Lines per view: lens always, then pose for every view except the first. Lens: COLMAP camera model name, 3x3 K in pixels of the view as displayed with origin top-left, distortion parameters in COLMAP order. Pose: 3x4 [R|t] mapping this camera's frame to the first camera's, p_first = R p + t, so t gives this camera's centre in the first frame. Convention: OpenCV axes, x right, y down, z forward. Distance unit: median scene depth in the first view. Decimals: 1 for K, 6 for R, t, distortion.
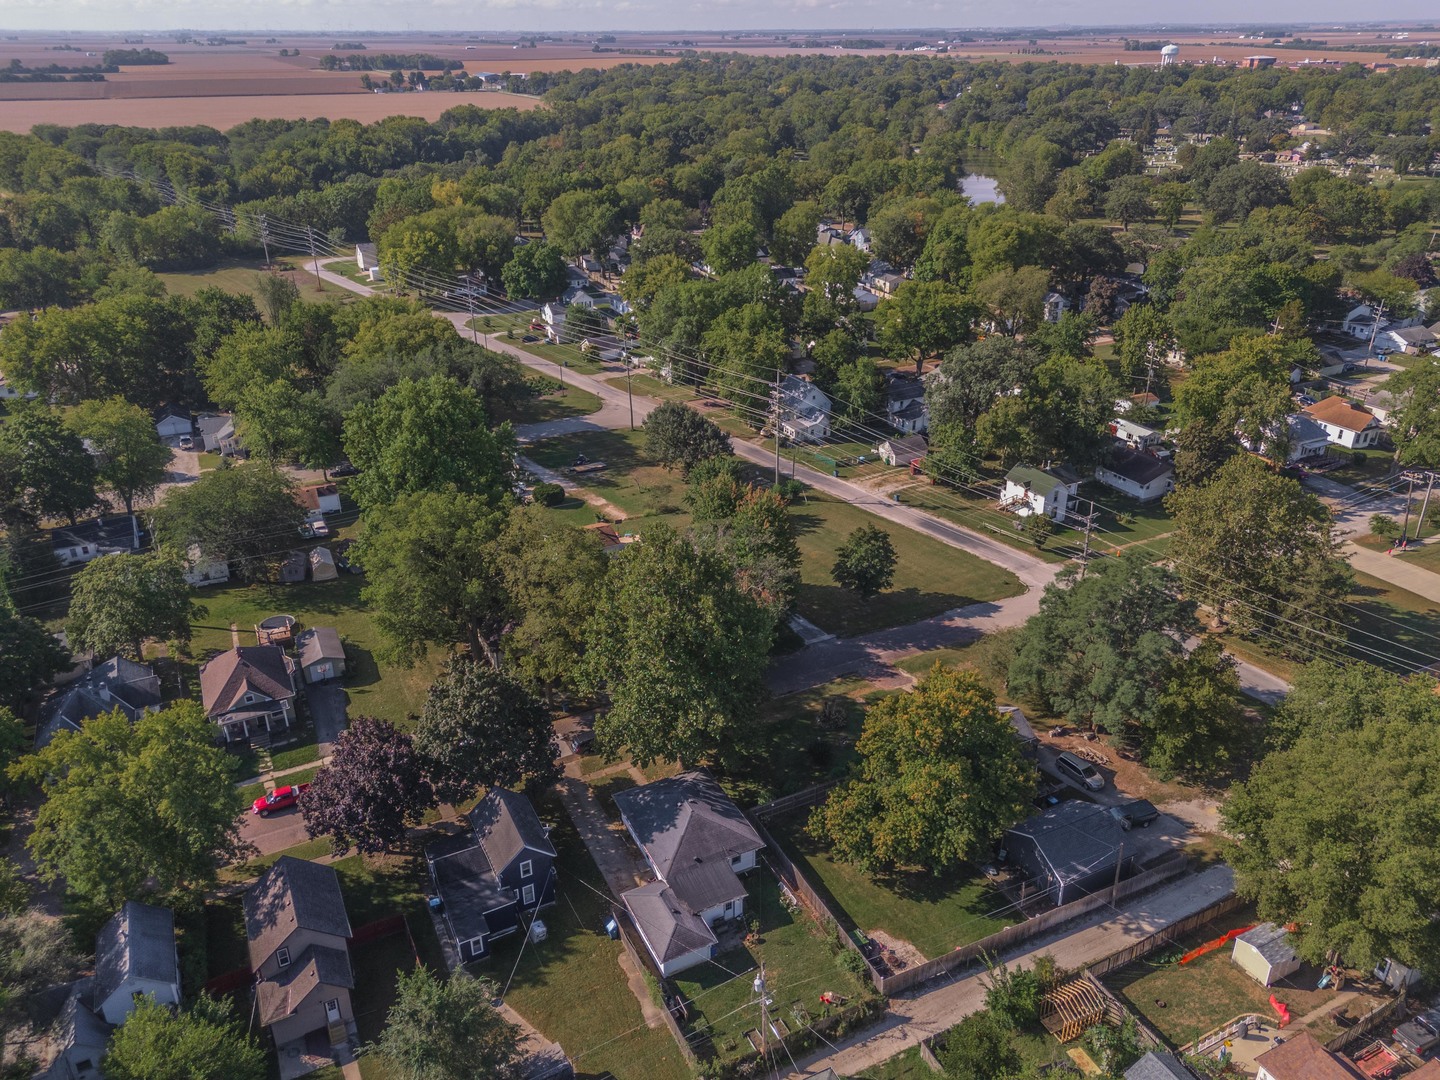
lens RADIAL K [[1064.7, 0, 729.5], [0, 1064.7, 542.6], [0, 0, 1]] dist [0.069488, -0.054901]
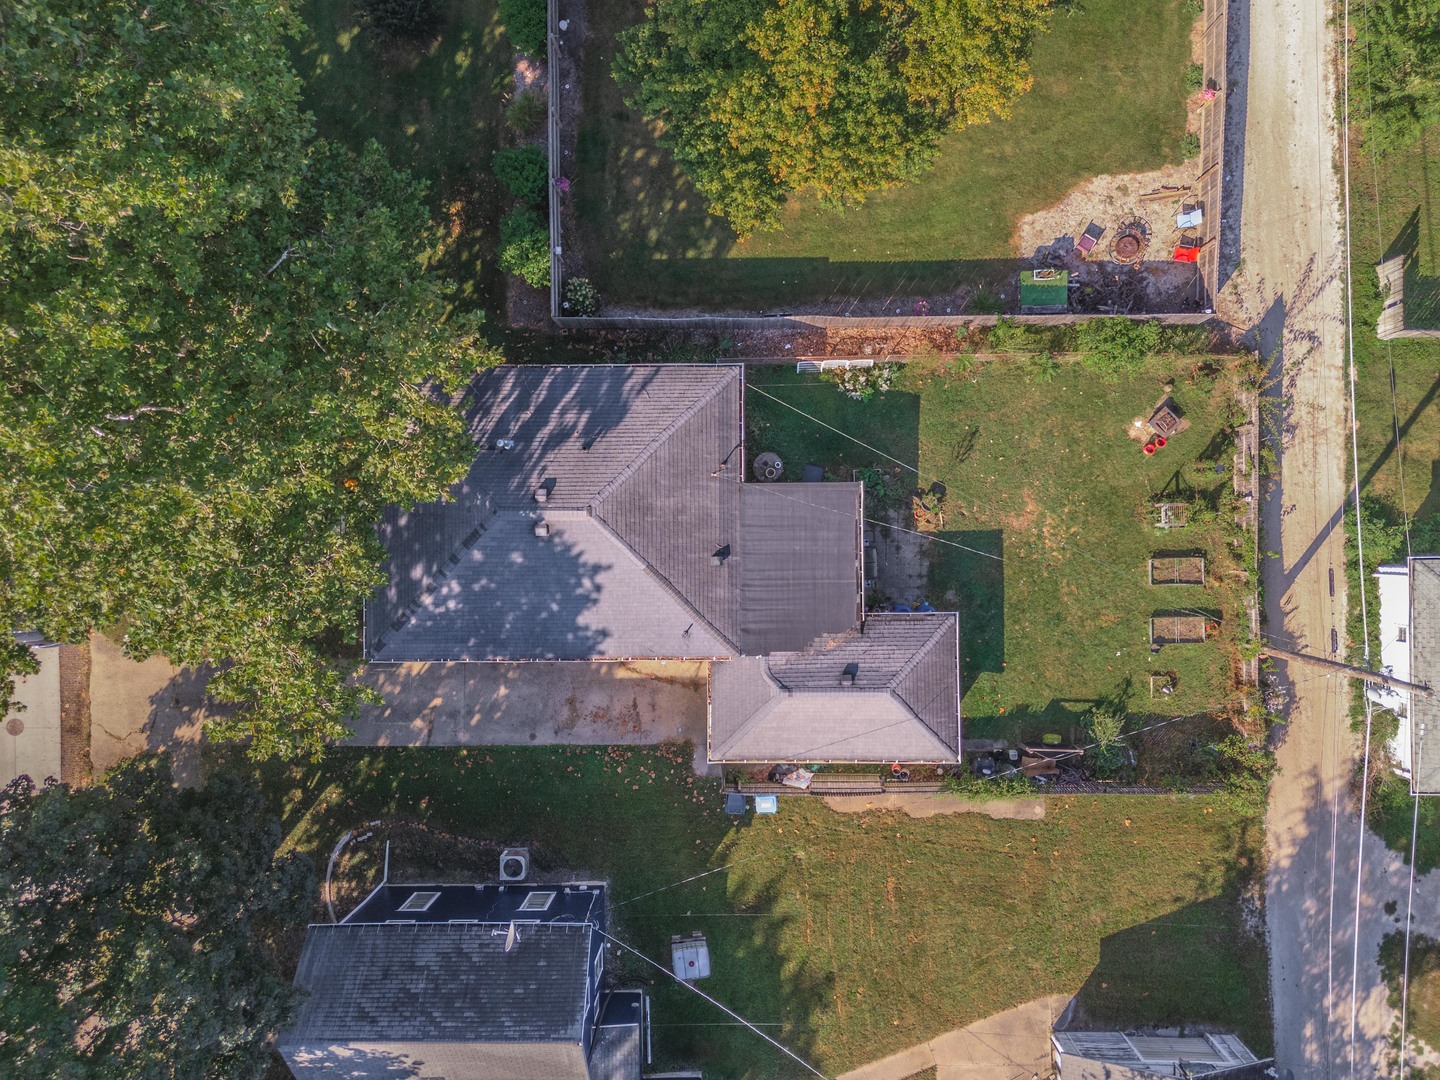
lens RADIAL K [[1064.7, 0, 729.5], [0, 1064.7, 542.6], [0, 0, 1]] dist [0.069488, -0.054901]
pose [[0.445725, -0.895147, -0.006380, -0.017894], [0.412724, 0.199175, 0.888813, -0.030260], [-0.794348, -0.398799, 0.458226, 0.673357]]
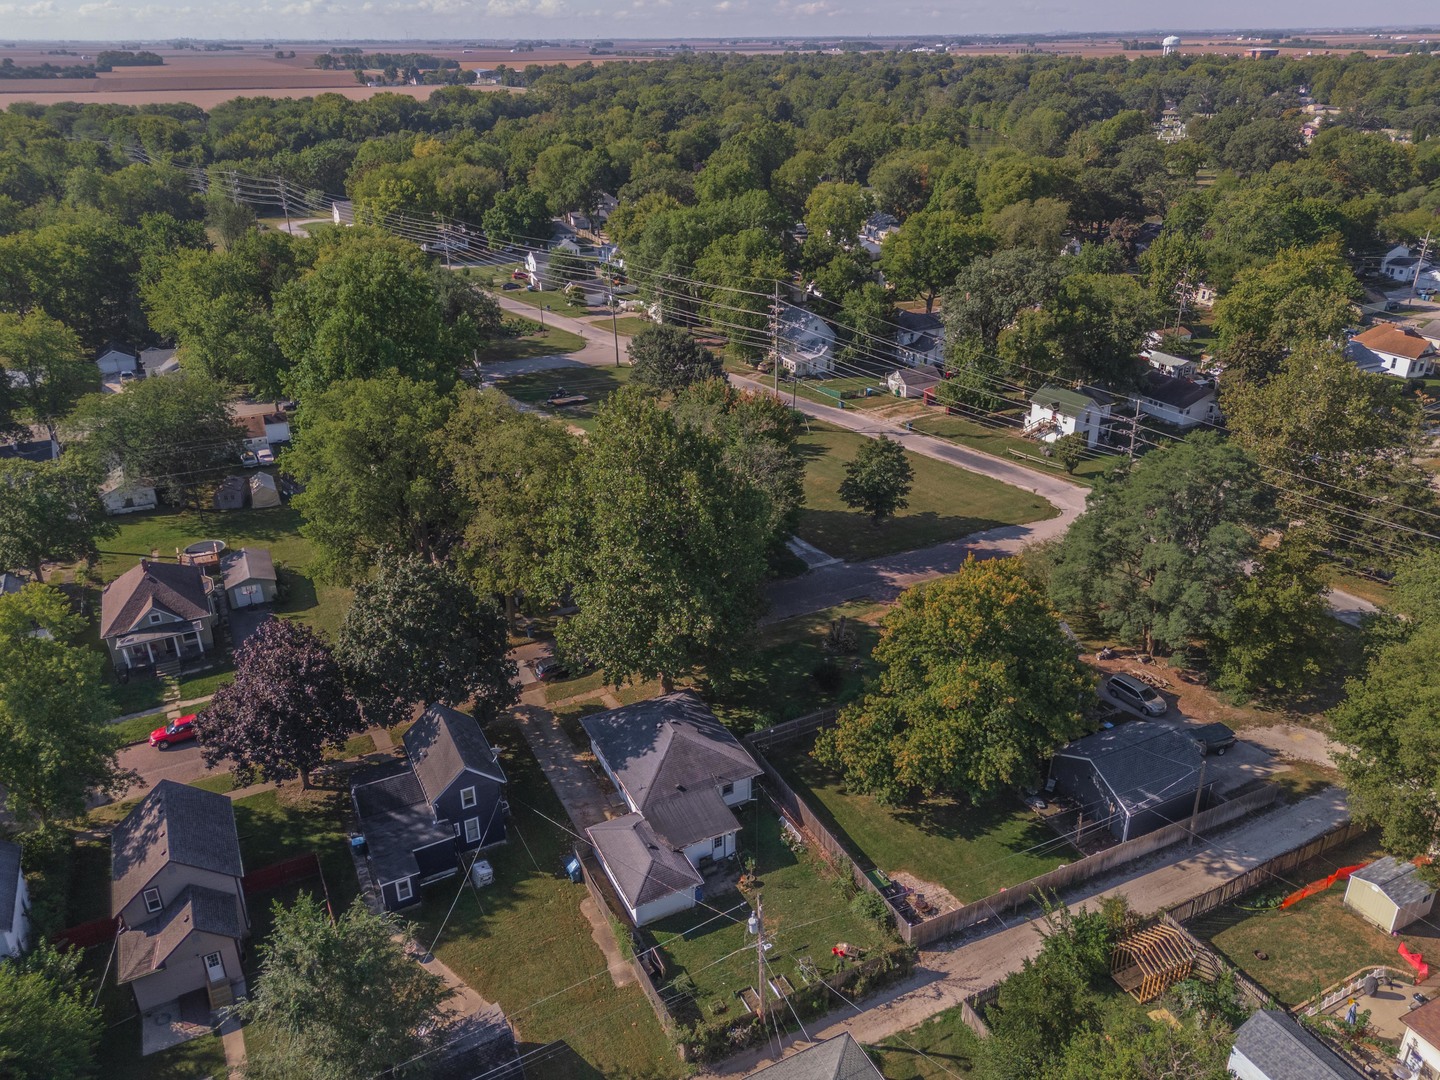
lens RADIAL K [[1064.7, 0, 729.5], [0, 1064.7, 542.6], [0, 0, 1]] dist [0.069488, -0.054901]
pose [[0.999992, -0.003992, 0.000355, 0.006743], [0.003994, 0.999974, -0.005938, 0.092566], [-0.000331, 0.005939, 0.999982, 0.148909]]
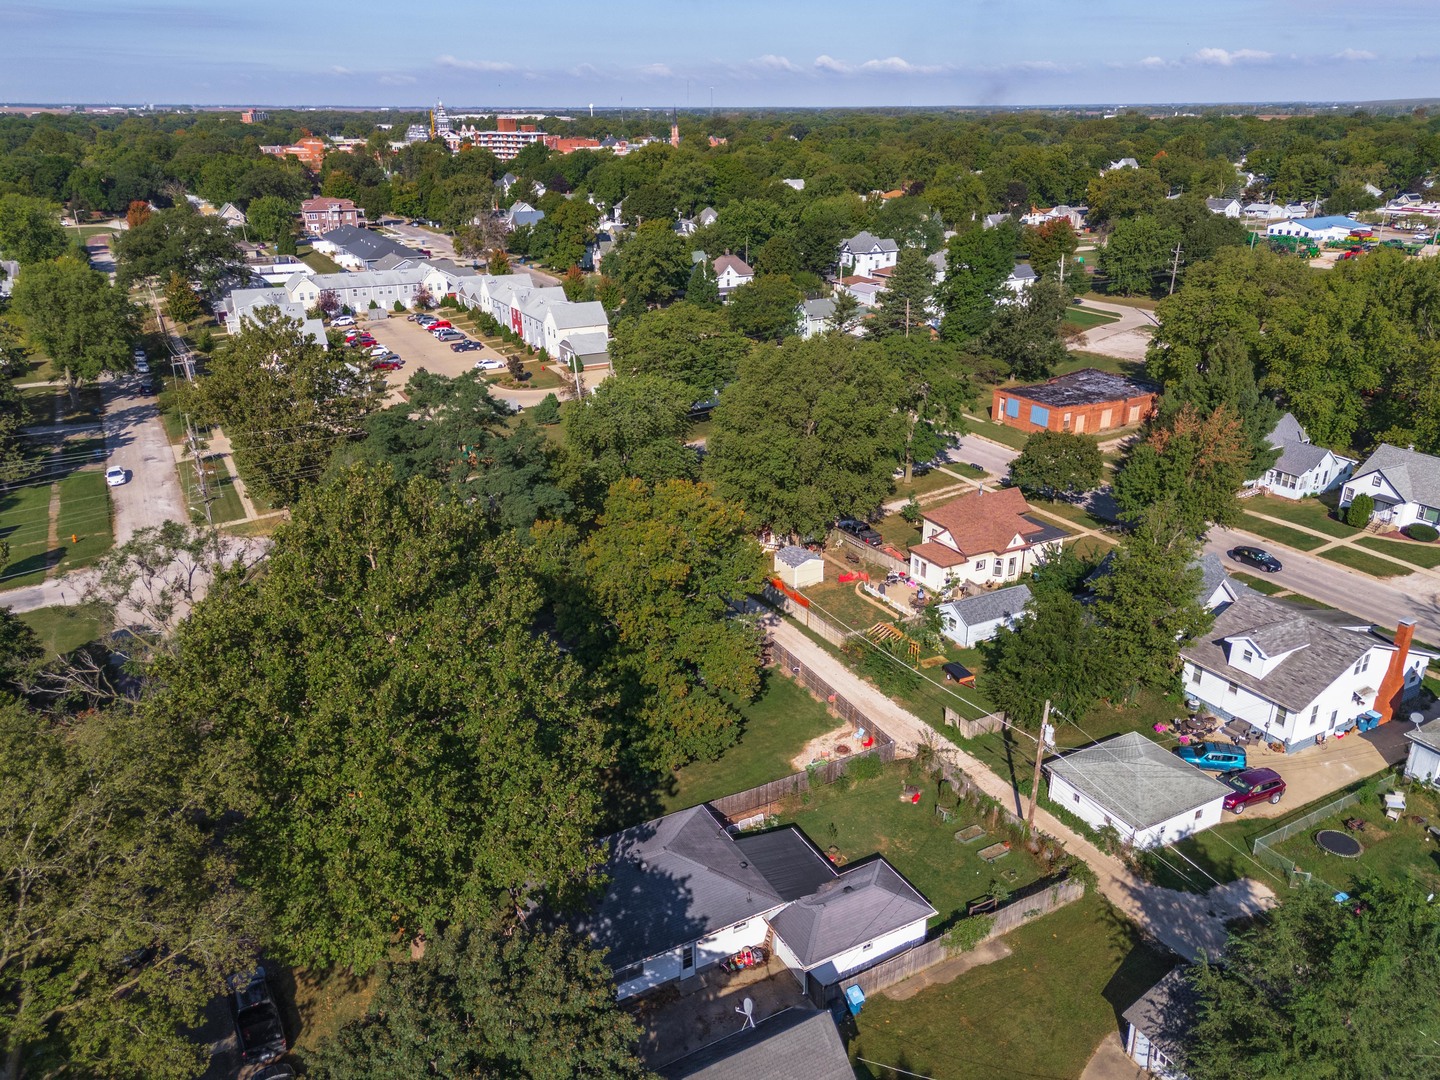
lens RADIAL K [[1064.7, 0, 729.5], [0, 1064.7, 542.6], [0, 0, 1]] dist [0.069488, -0.054901]
pose [[-0.043884, -0.373614, 0.926546, -0.444465], [0.441688, 0.824619, 0.353433, -0.073435], [-0.896095, 0.424754, 0.128833, 0.687498]]
